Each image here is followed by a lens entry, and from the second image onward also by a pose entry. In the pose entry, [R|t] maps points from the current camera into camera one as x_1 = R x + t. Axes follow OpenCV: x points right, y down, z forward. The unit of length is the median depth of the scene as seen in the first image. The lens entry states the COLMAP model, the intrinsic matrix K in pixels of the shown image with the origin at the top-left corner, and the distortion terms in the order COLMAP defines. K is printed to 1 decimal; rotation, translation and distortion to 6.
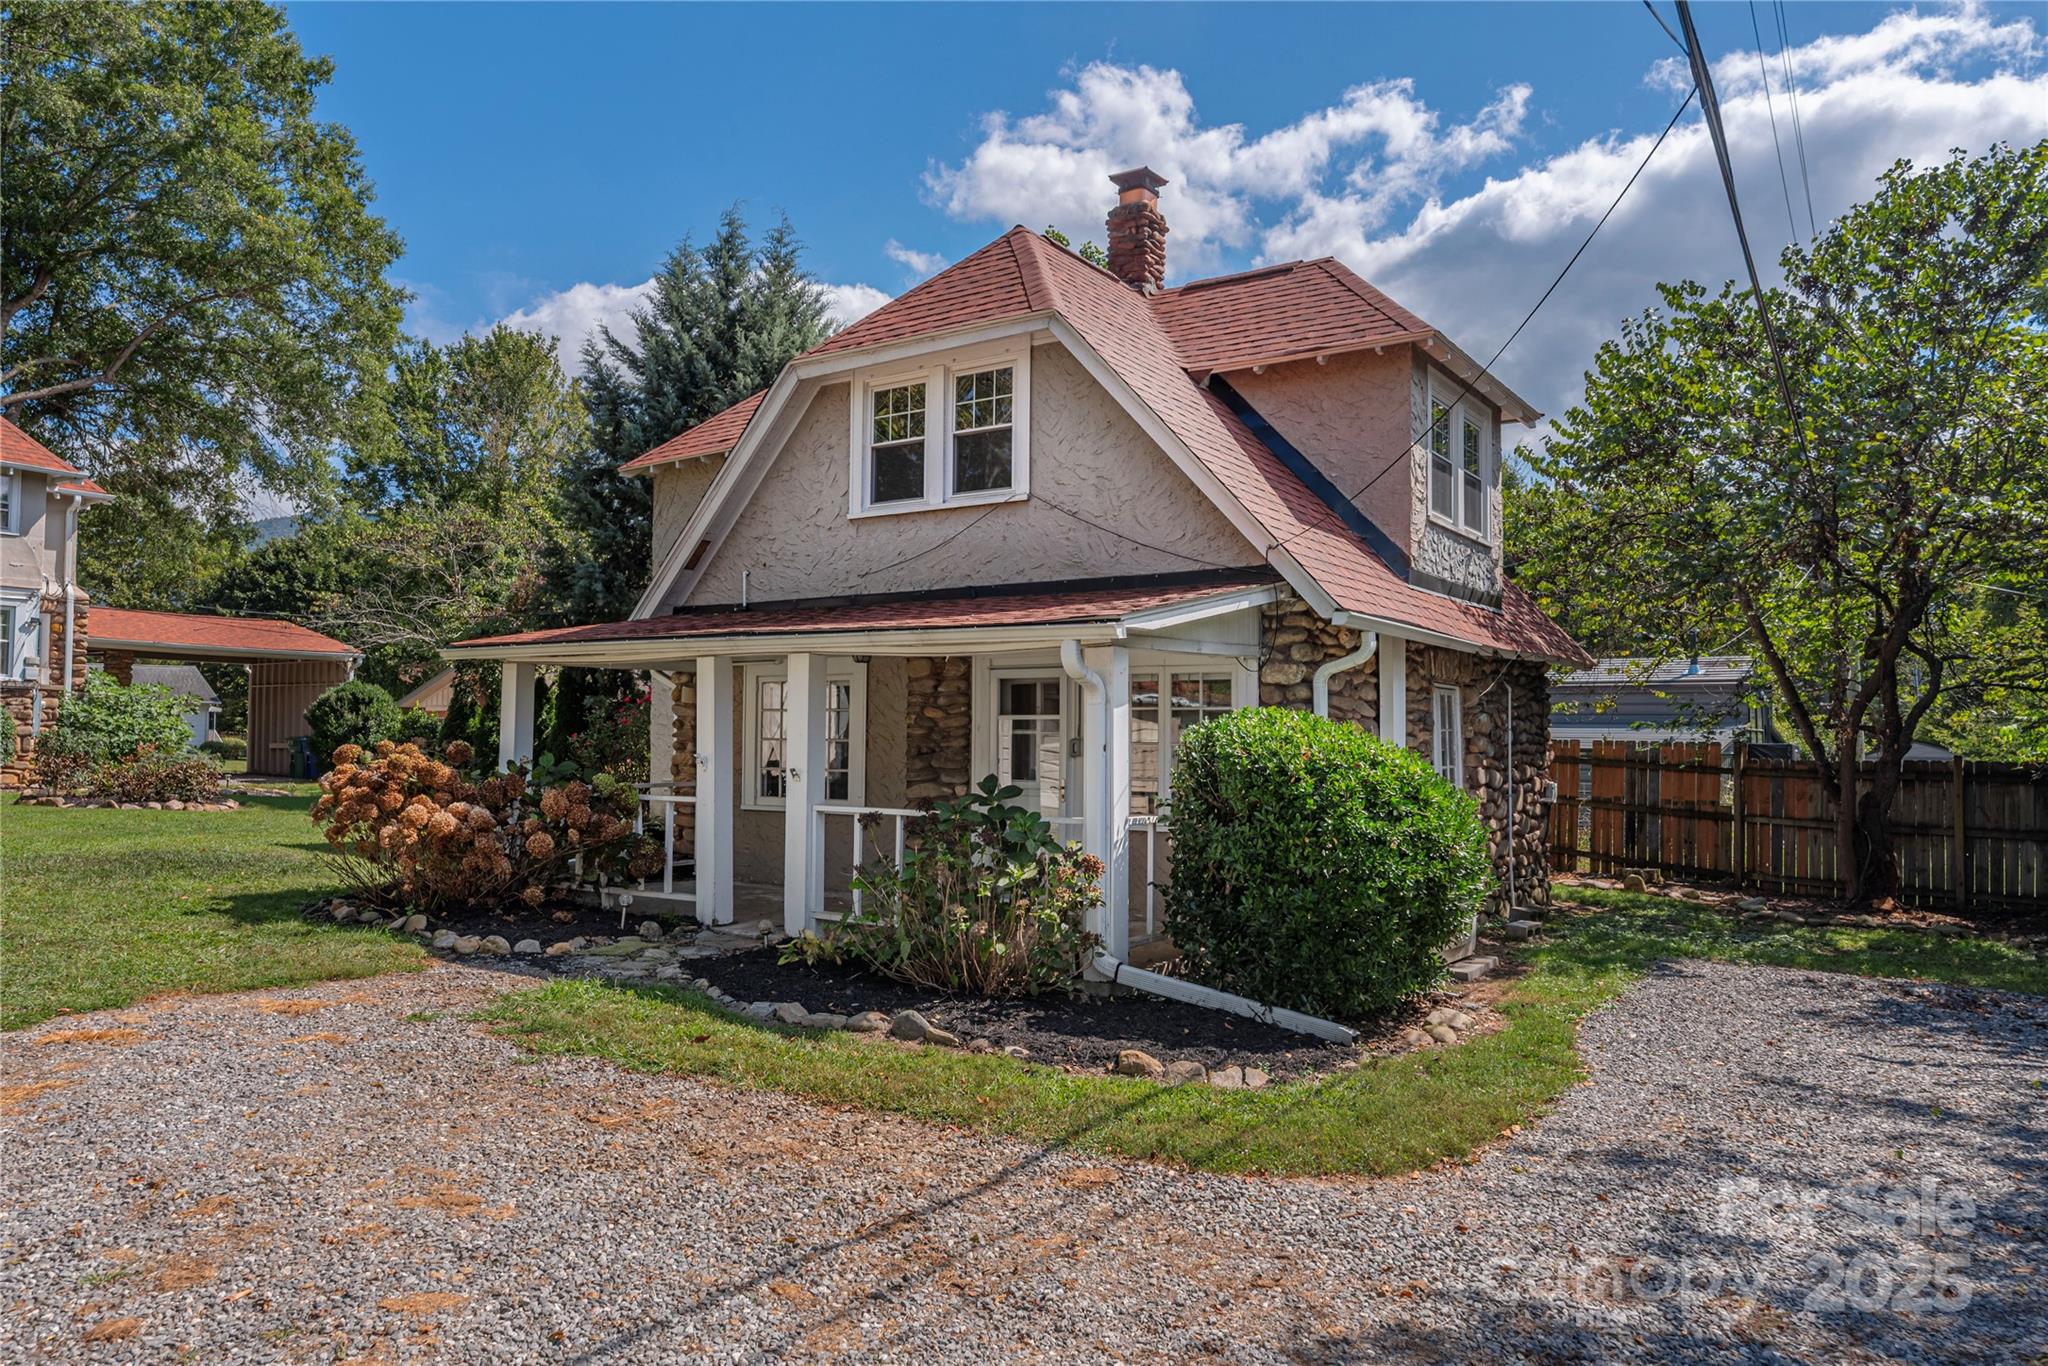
lens RADIAL K [[1355.4, 0, 1027.2], [0, 1355.4, 687.0], [0, 0, 1]] dist [-0.002149, 0.000838]
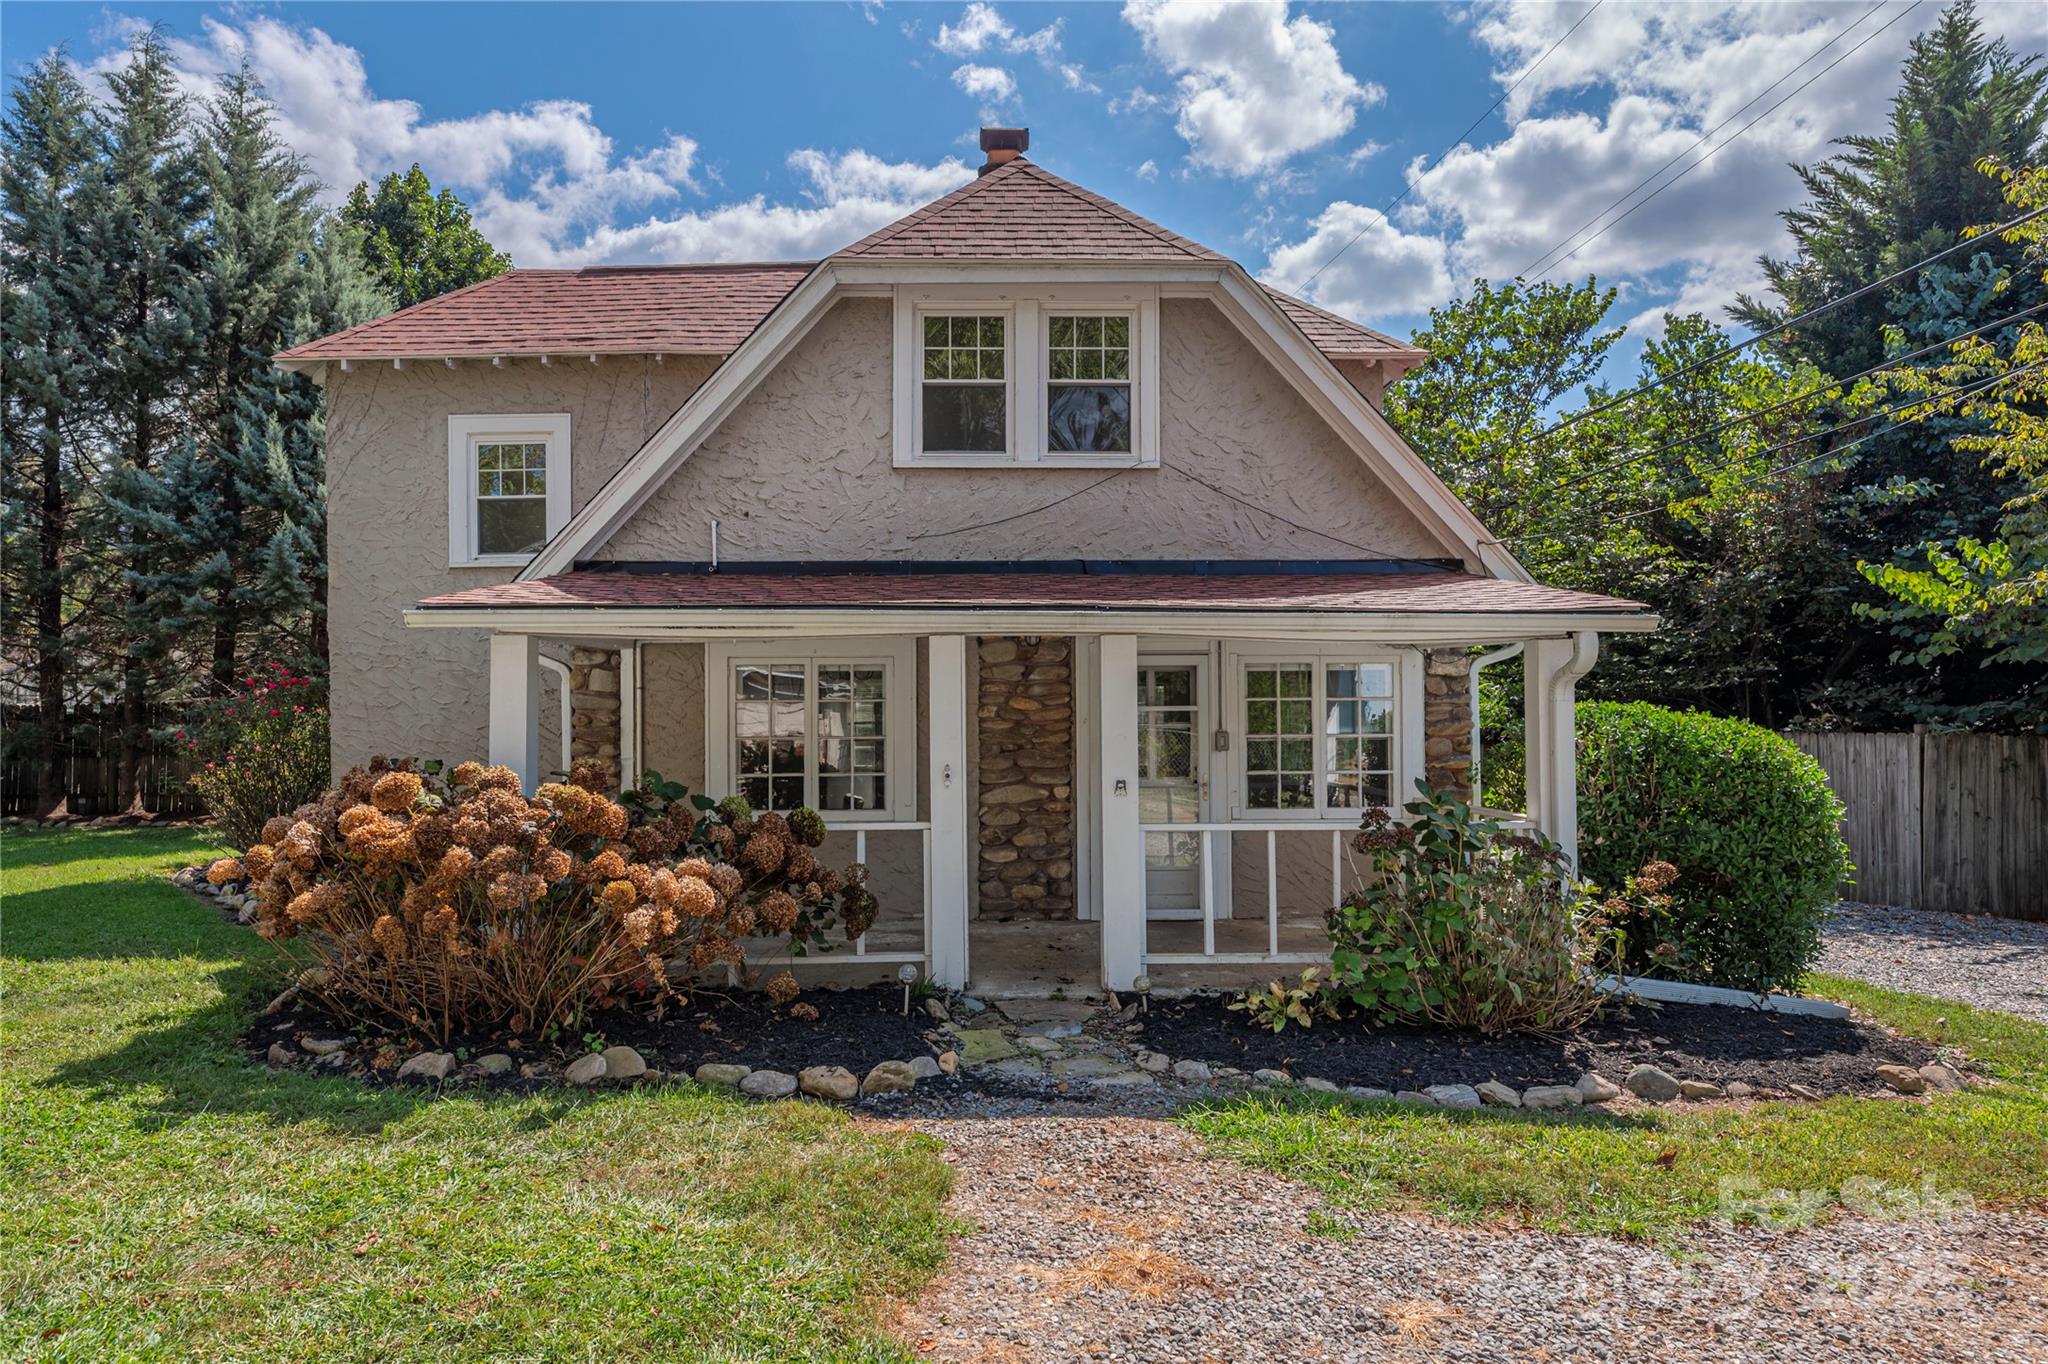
lens RADIAL K [[1205.5, 0, 1021.1], [0, 1205.5, 693.6], [0, 0, 1]] dist [0.001762, 0.000277]
pose [[0.812148, -0.002537, 0.583446, -0.514676], [-0.010827, 0.999753, 0.019418, -0.002342], [-0.583352, -0.022088, 0.811919, 0.375783]]
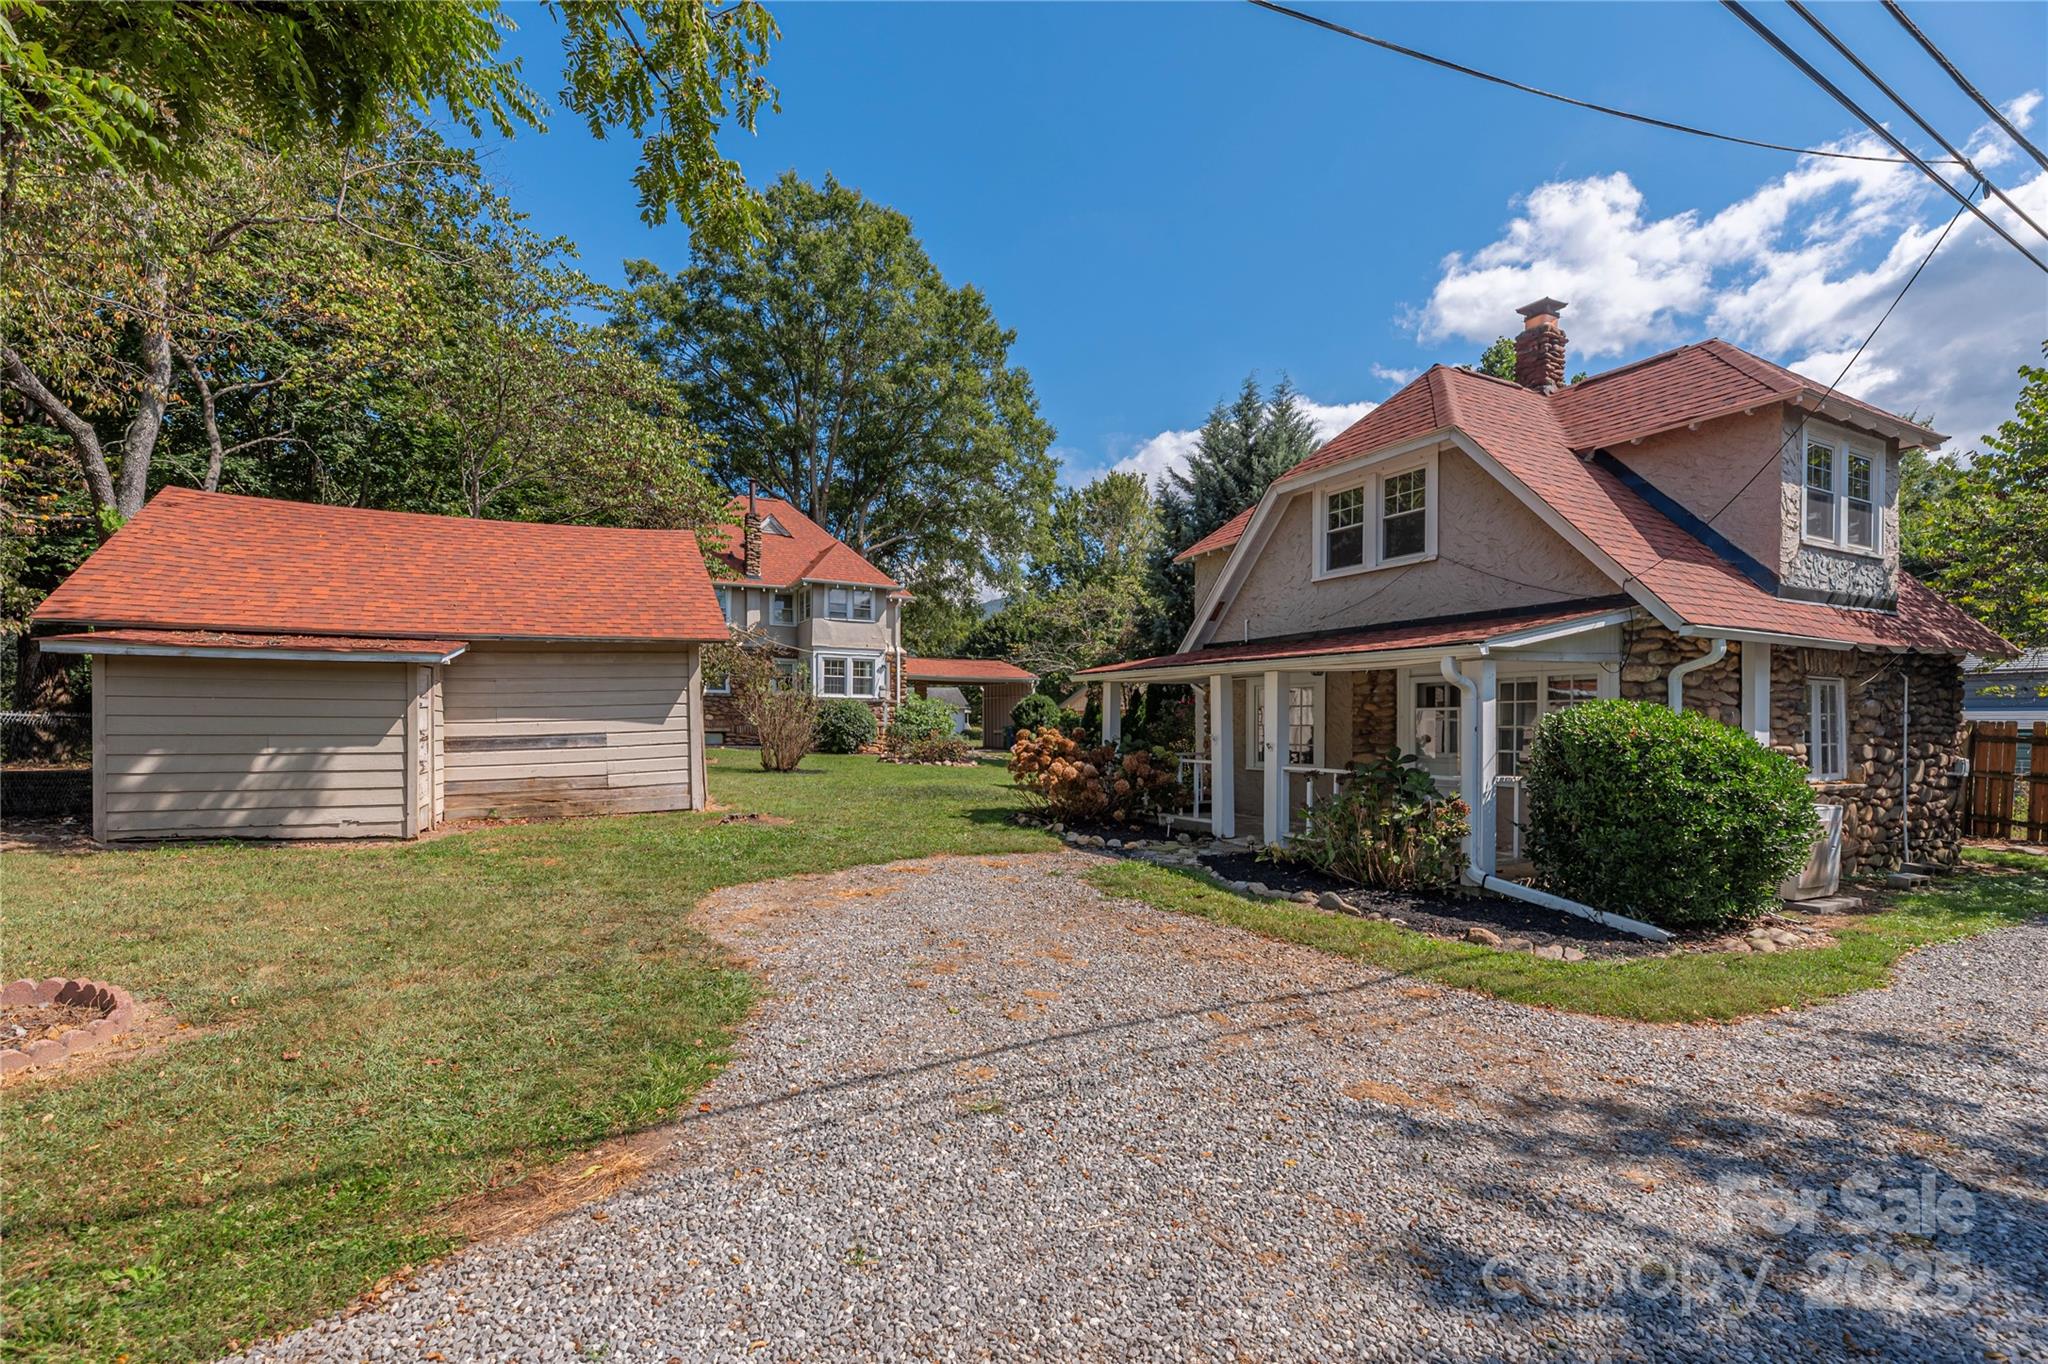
lens RADIAL K [[896.9, 0, 1013.3], [0, 896.9, 731.5], [0, 0, 1]] dist [0.000064, 0.000000]
pose [[0.881940, -0.003850, -0.471346, 0.049893], [0.024515, 0.998988, 0.037710, -0.001107], [0.470723, -0.044814, 0.881142, -0.065174]]
